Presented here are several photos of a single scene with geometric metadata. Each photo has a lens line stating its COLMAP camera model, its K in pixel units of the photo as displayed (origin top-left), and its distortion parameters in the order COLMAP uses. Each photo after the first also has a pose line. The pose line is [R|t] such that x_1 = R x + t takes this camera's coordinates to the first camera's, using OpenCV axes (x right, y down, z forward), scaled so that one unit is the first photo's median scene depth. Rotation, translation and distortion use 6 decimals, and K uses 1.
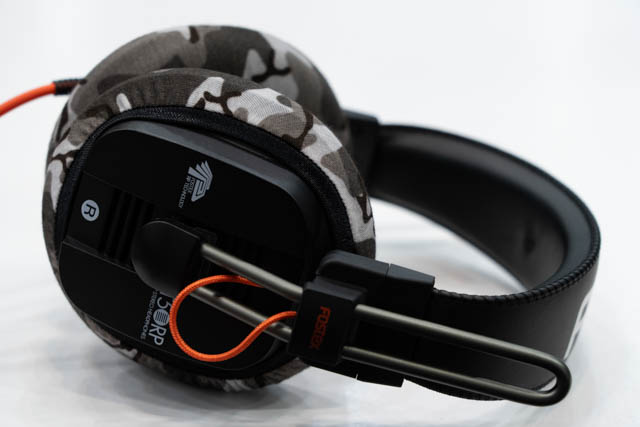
lens RADIAL K [[1807.6, 0, 320.0], [0, 1807.6, 213.5], [0, 0, 1]] dist [0.415276, 0.271451]
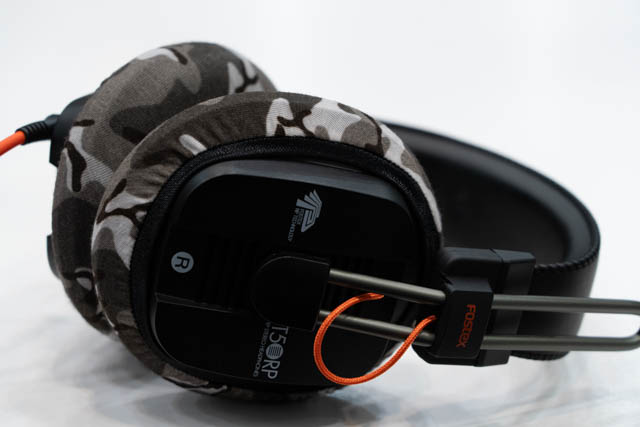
lens RADIAL K [[1807.6, 0, 320.0], [0, 1807.6, 213.5], [0, 0, 1]] dist [0.415276, 0.271451]
pose [[0.870263, -0.230098, 0.435542, -0.477373], [0.170540, 0.970253, 0.171829, -0.179669], [-0.462124, -0.075259, 0.883616, 0.132057]]
